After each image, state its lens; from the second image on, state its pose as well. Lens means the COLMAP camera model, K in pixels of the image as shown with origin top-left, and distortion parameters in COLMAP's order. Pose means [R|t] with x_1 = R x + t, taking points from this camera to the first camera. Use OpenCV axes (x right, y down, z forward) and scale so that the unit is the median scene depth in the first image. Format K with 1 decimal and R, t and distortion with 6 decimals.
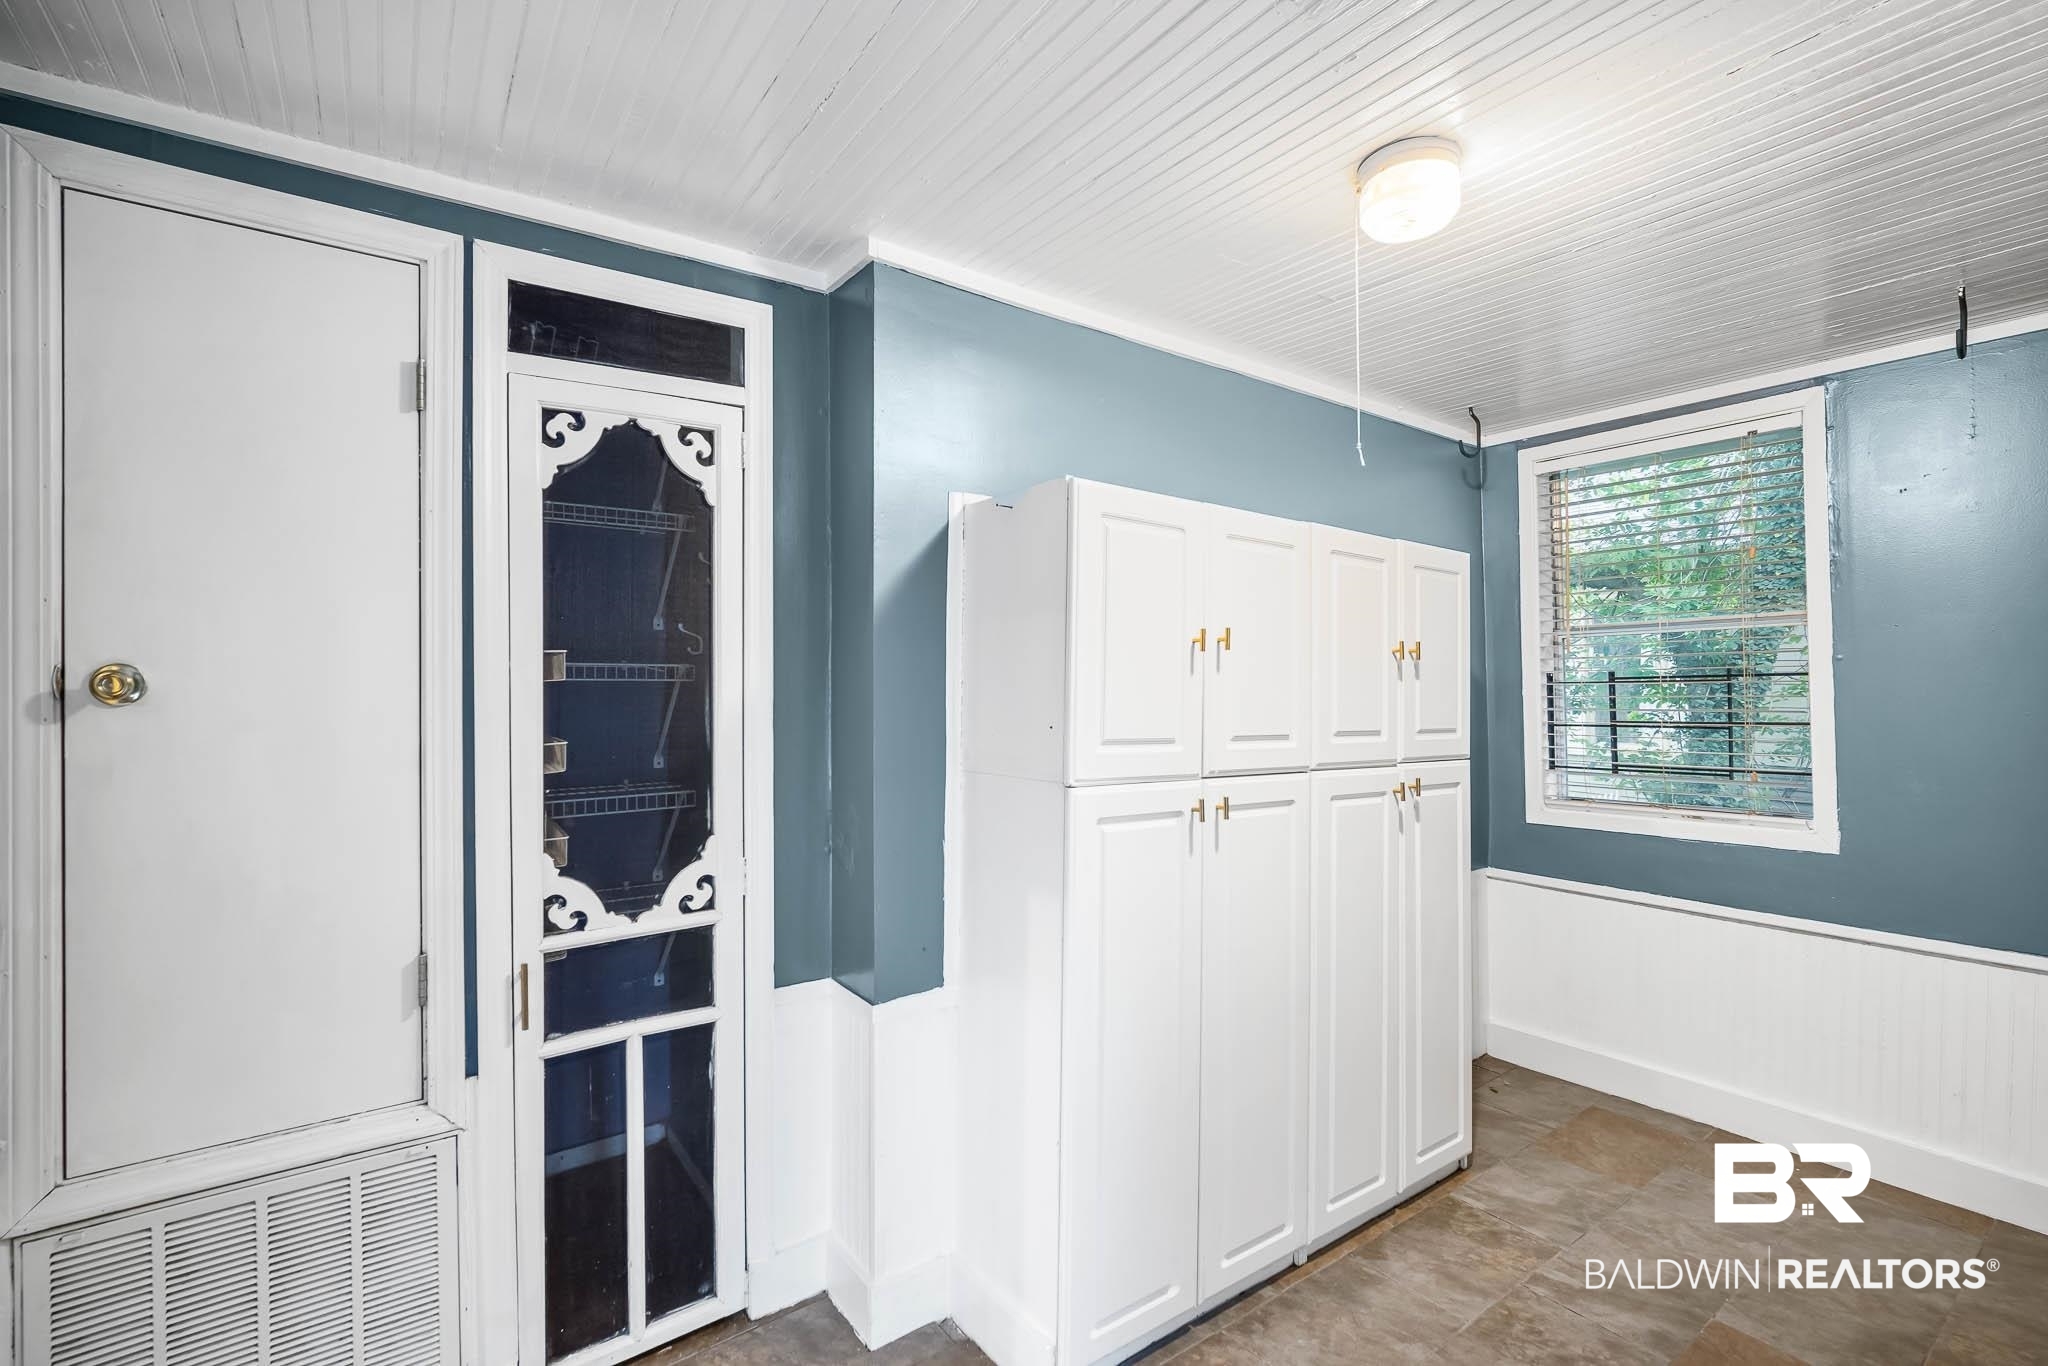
lens RADIAL K [[931.2, 0, 1020.2], [0, 931.2, 693.5], [0, 0, 1]] dist [0.000554, 0.000222]
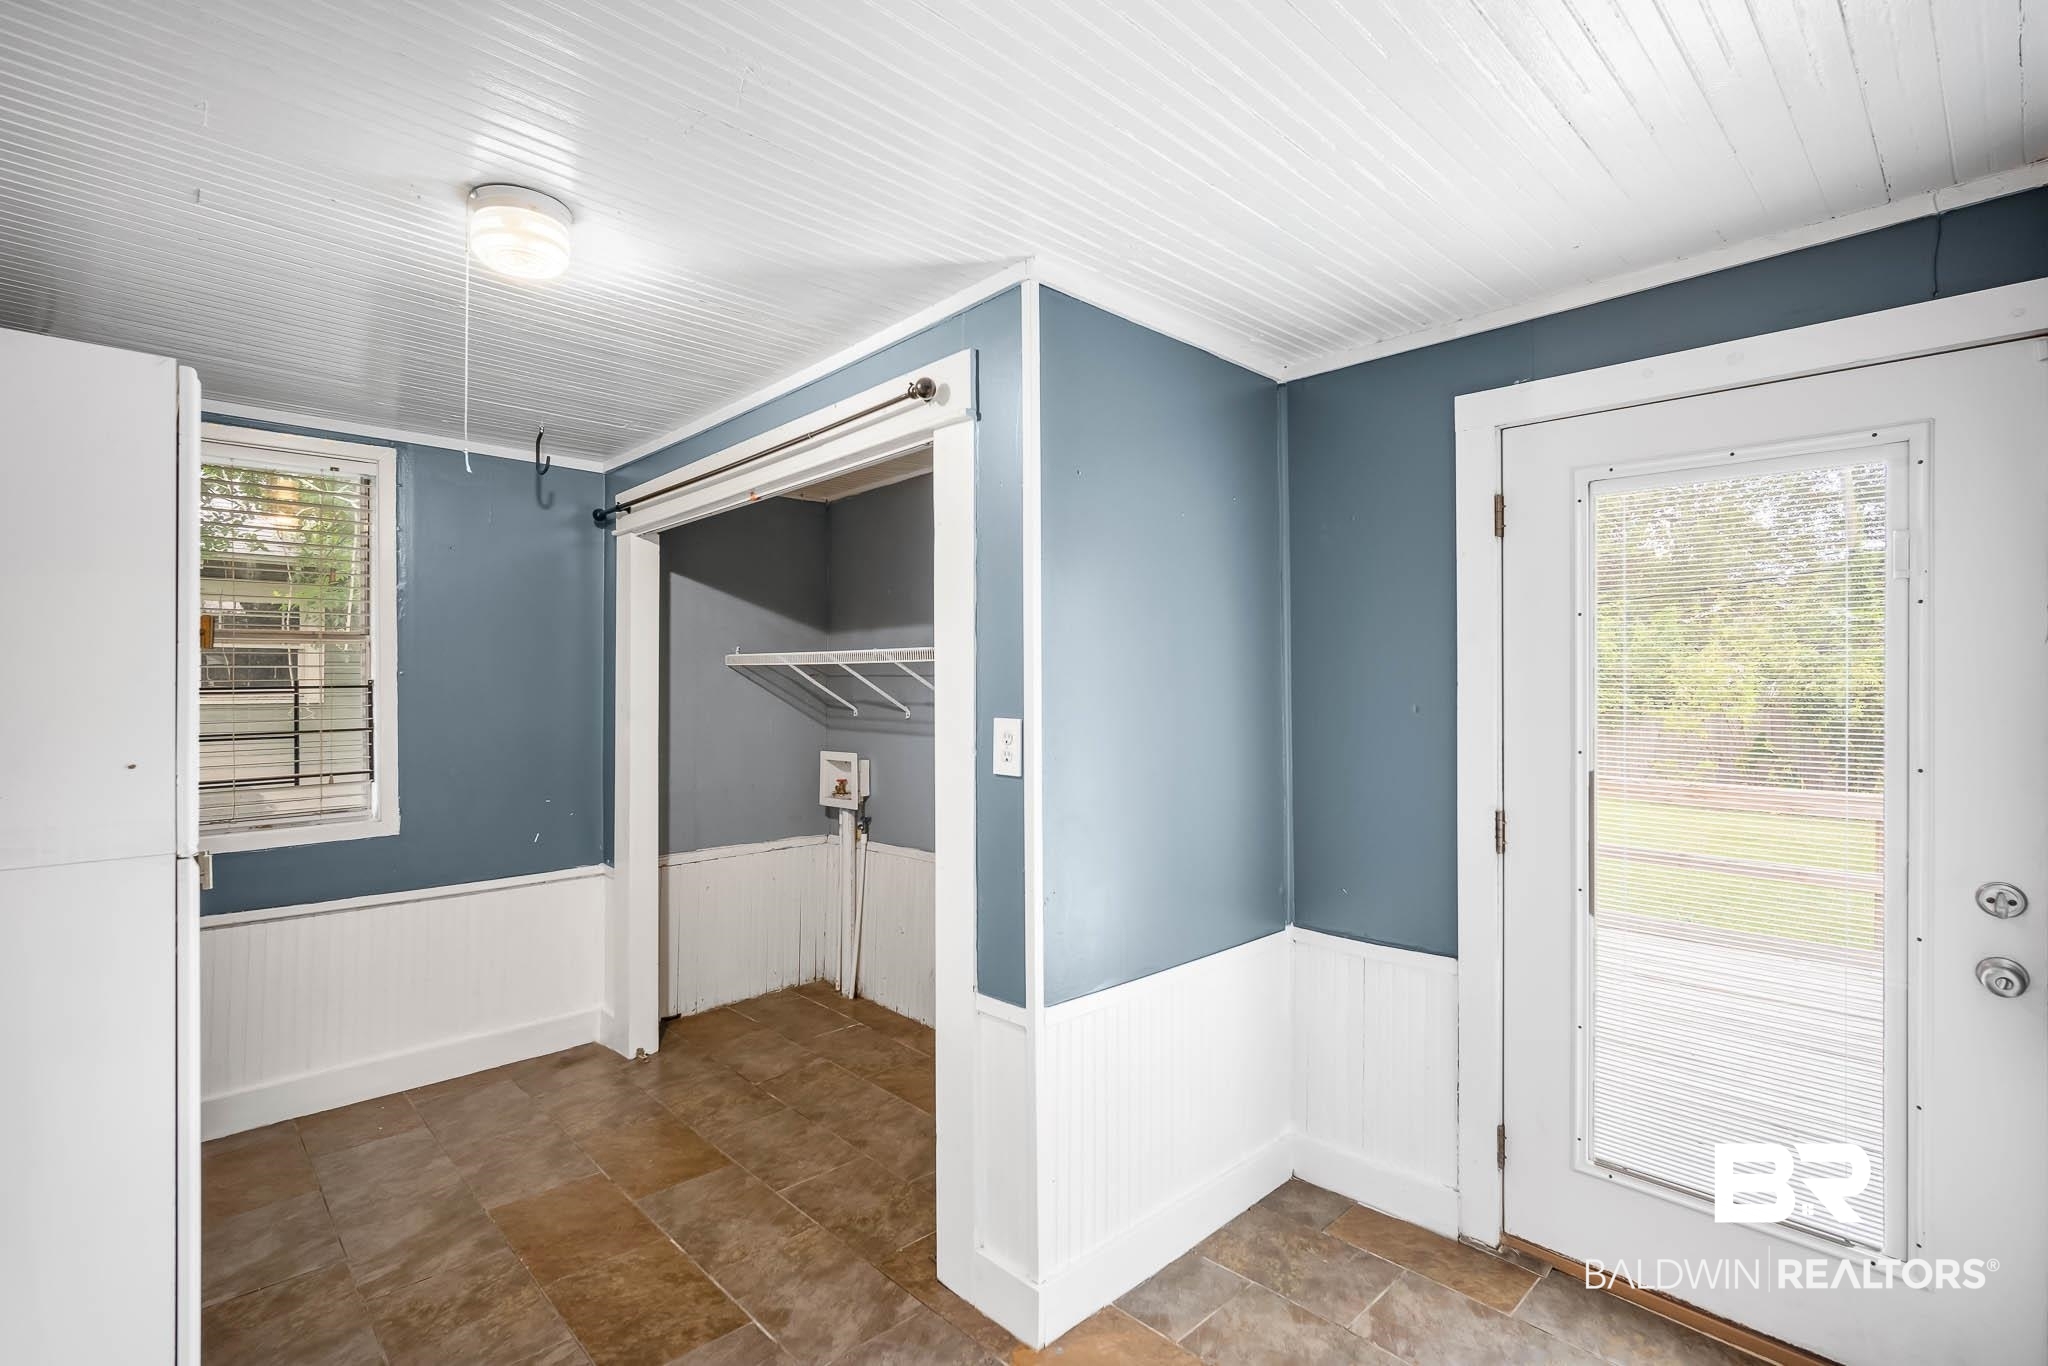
lens RADIAL K [[931.2, 0, 1017.9], [0, 931.2, 681.4], [0, 0, 1]] dist [0.000554, 0.000222]
pose [[-0.141237, 0.014956, 0.989863, -0.520780], [0.013408, 0.999823, -0.013194, -0.001281], [-0.989885, 0.011408, -0.141412, 0.423825]]
